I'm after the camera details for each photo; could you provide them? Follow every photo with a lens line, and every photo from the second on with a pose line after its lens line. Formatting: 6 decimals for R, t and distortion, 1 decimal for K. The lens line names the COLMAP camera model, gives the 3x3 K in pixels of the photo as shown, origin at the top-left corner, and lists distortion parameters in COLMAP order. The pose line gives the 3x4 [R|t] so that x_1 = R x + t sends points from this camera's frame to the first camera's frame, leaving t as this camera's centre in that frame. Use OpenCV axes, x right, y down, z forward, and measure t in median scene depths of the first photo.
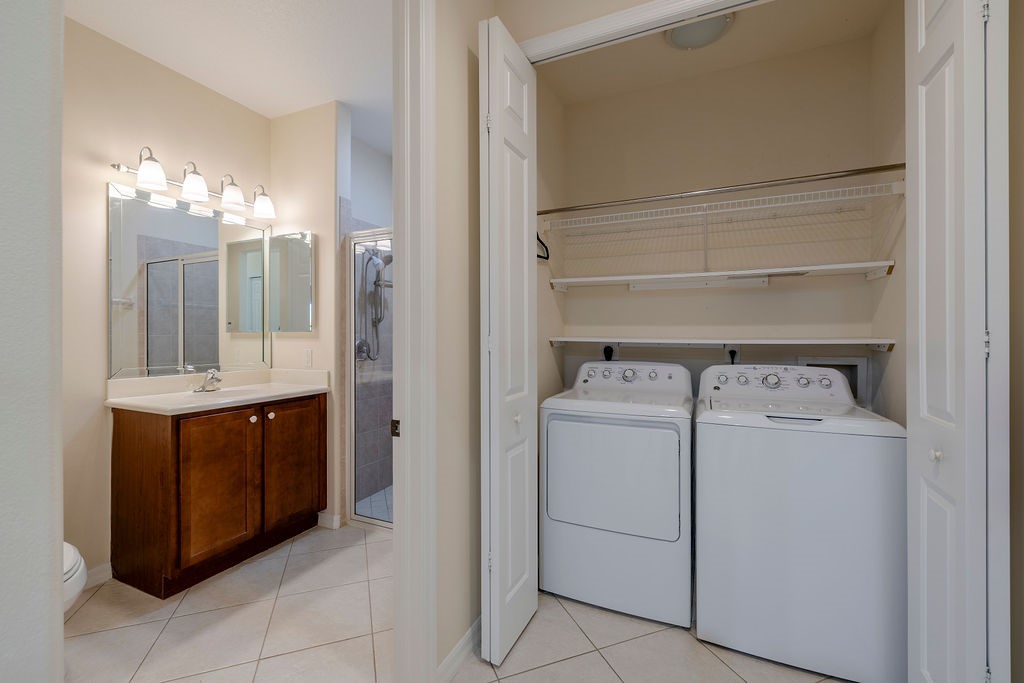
lens RADIAL K [[432.1, 0, 514.7], [0, 432.1, 336.9], [0, 0, 1]] dist [0.001509, -0.000368]
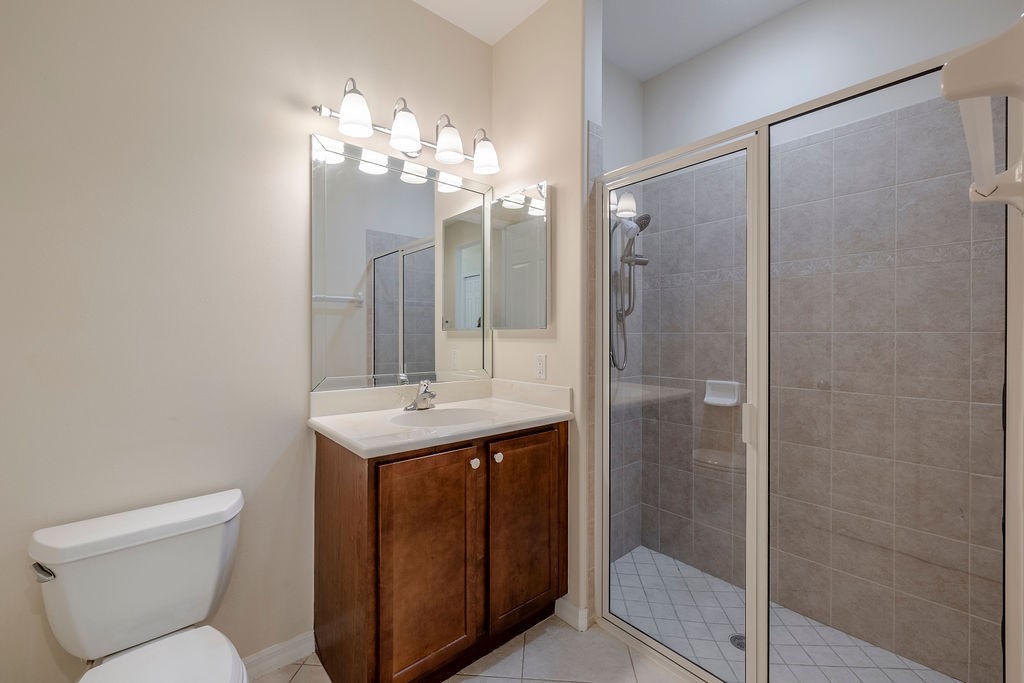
lens RADIAL K [[433.4, 0, 515.9], [0, 433.4, 328.5], [0, 0, 1]] dist [0.000653, 0.000192]
pose [[0.910176, -0.006949, -0.414164, -0.245799], [0.000555, 0.999879, -0.015559, -0.001677], [0.414222, 0.013931, 0.910069, 0.380080]]
